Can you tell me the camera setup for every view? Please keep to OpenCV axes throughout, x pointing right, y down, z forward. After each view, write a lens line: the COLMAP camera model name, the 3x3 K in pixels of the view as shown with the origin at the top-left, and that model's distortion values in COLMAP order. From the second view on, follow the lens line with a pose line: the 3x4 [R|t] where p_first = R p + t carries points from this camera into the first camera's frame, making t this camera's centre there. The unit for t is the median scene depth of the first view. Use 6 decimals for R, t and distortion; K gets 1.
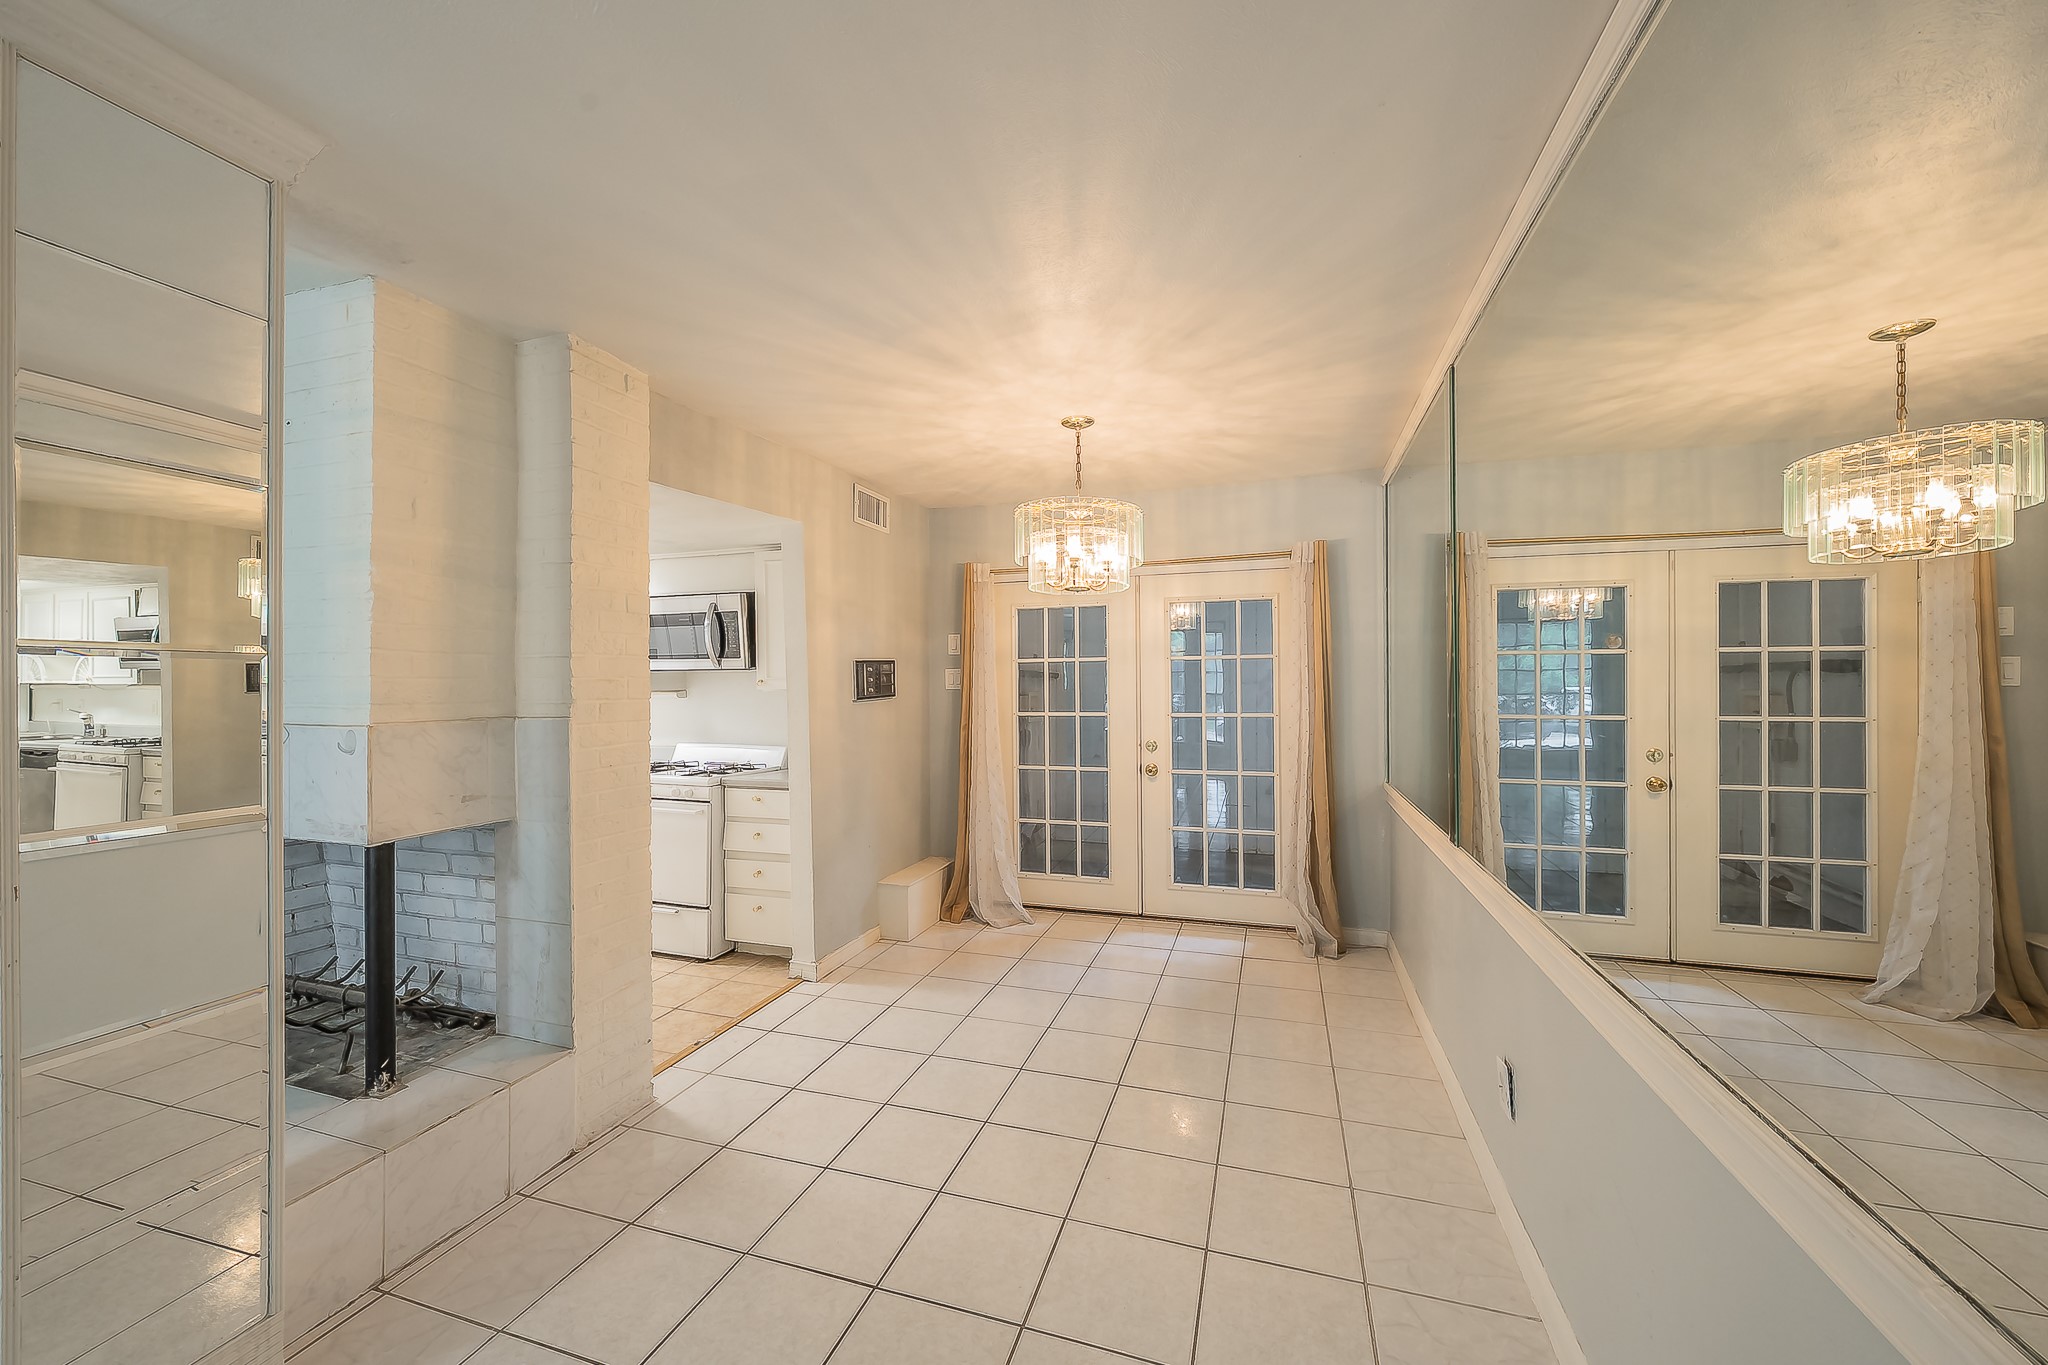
lens RADIAL K [[743.9, 0, 1006.0], [0, 743.9, 678.4], [0, 0, 1]] dist [-0.003121, -0.000116]
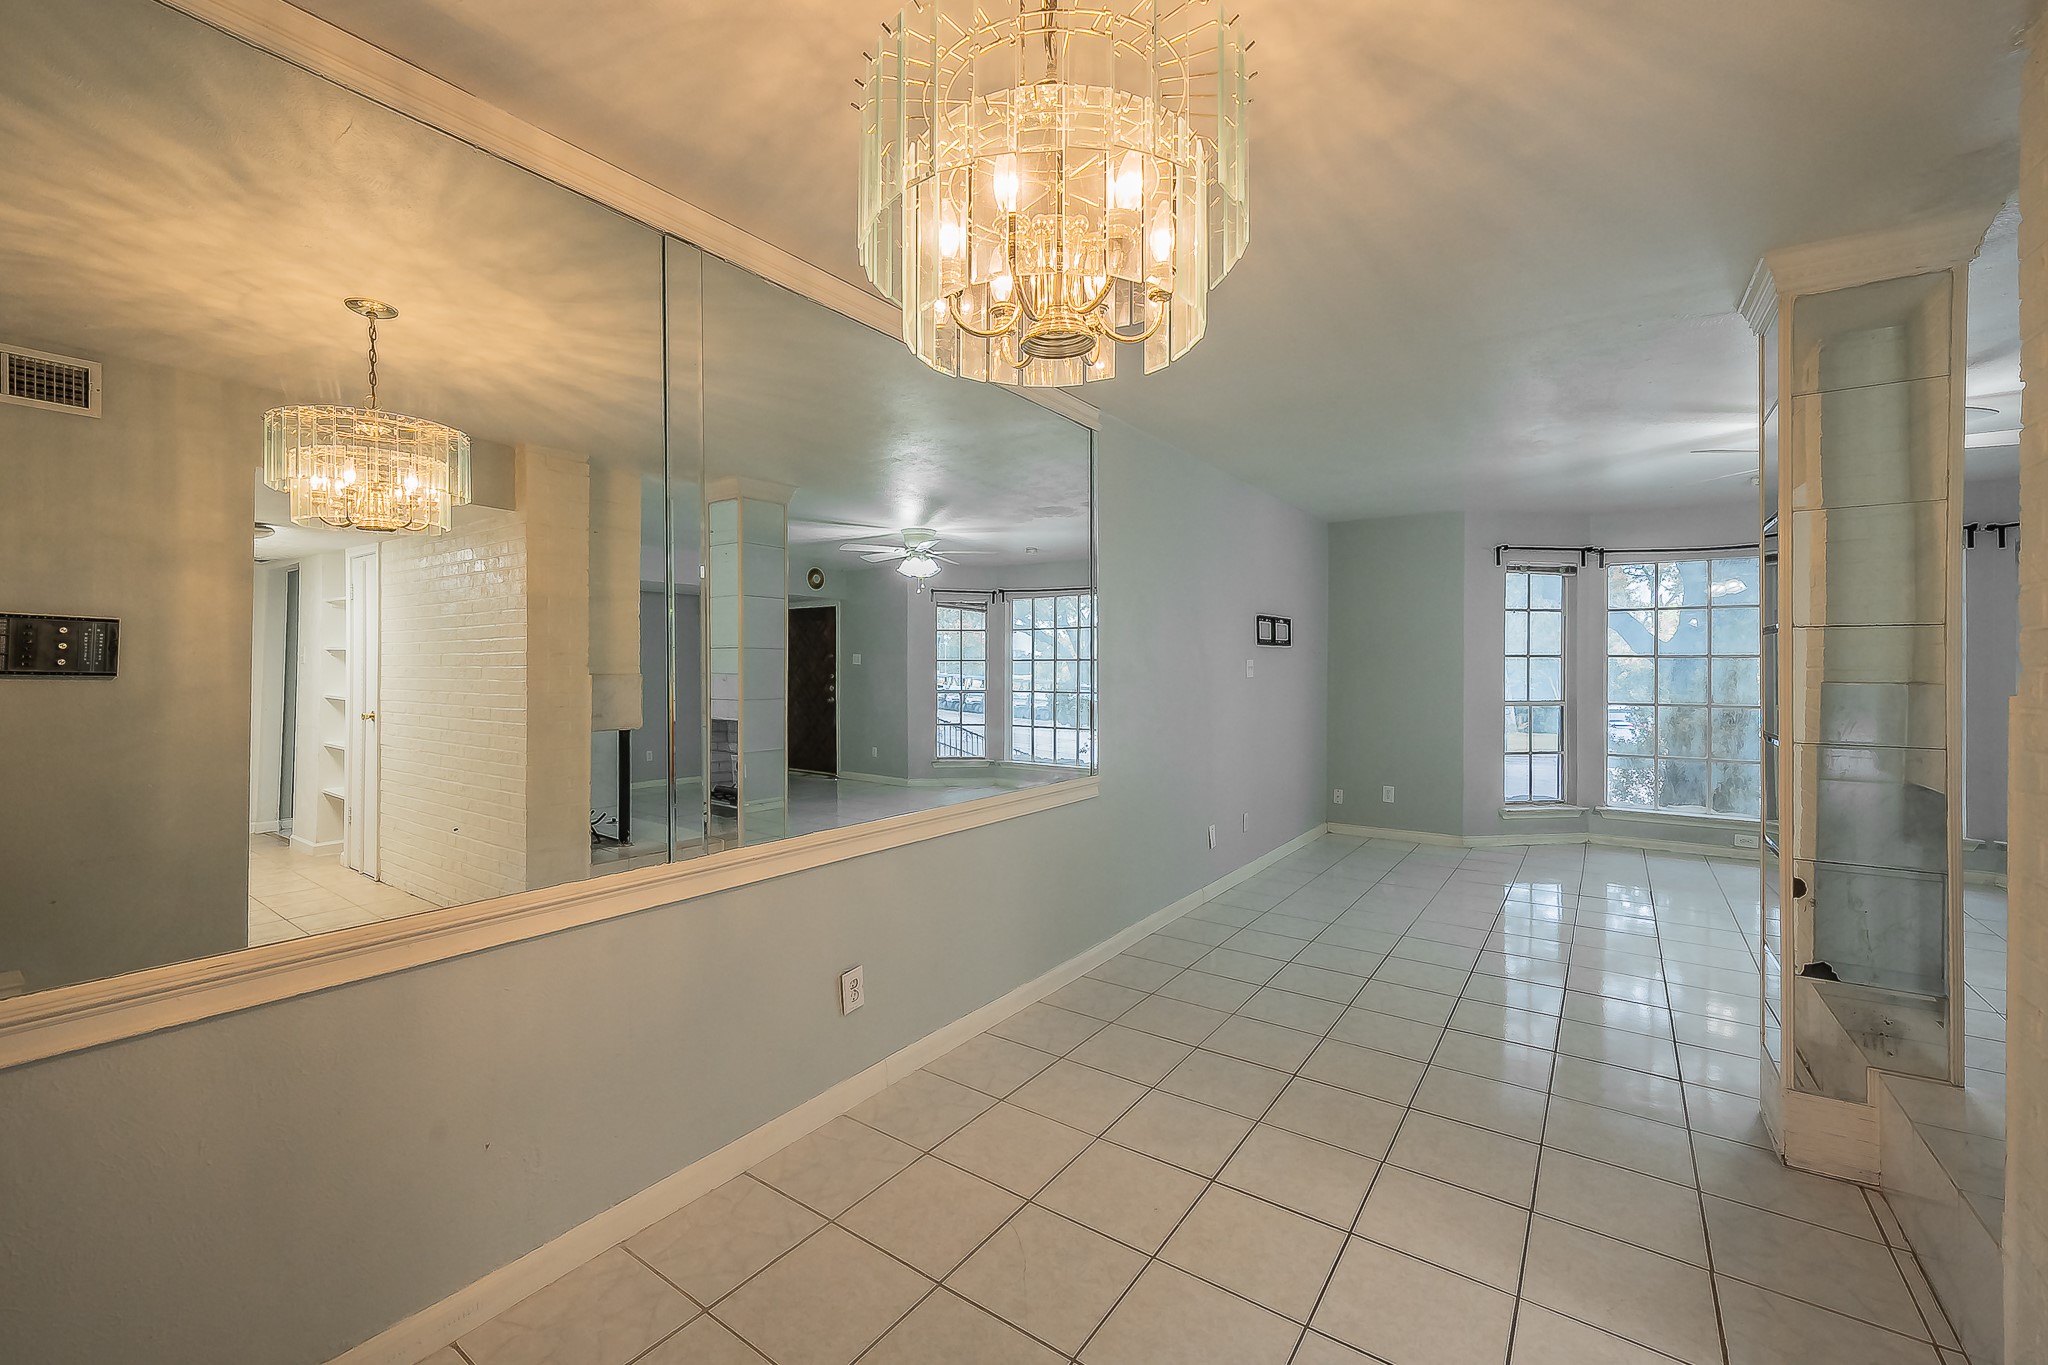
lens RADIAL K [[819.6, 0, 1012.9], [0, 819.6, 688.6], [0, 0, 1]] dist [0.001742, -0.000589]
pose [[-0.958265, 0.001038, 0.285879, 0.026034], [0.003797, 0.999951, 0.009096, 0.050123], [-0.285855, 0.009802, -0.958223, 1.826426]]
